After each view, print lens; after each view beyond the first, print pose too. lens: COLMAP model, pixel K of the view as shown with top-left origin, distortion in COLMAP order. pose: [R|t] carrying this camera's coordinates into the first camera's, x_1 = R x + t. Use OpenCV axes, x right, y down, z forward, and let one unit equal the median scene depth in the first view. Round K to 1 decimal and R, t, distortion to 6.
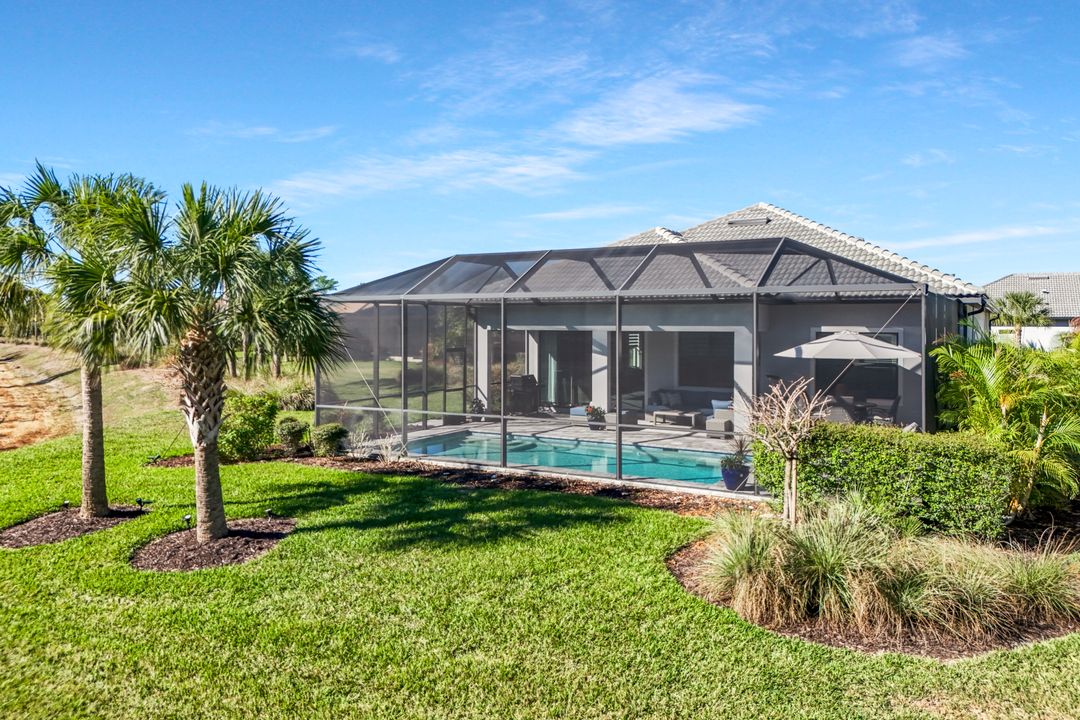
lens RADIAL K [[814.6, 0, 543.9], [0, 814.6, 306.6], [0, 0, 1]] dist [0.062757, -0.045551]
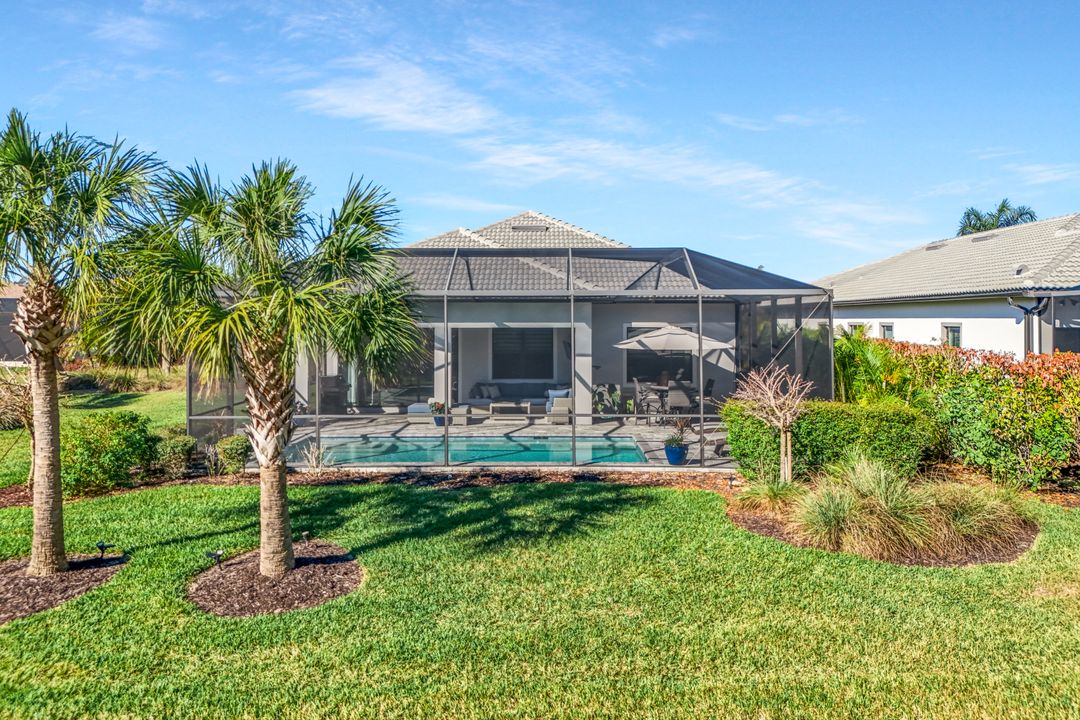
lens RADIAL K [[799.4, 0, 540.6], [0, 799.4, 301.1], [0, 0, 1]] dist [0.121111, -0.166557]
pose [[0.873789, 0.008424, 0.486233, -0.357546], [-0.007150, 0.999964, -0.004476, -0.000036], [-0.486253, 0.000434, 0.873818, 0.075556]]
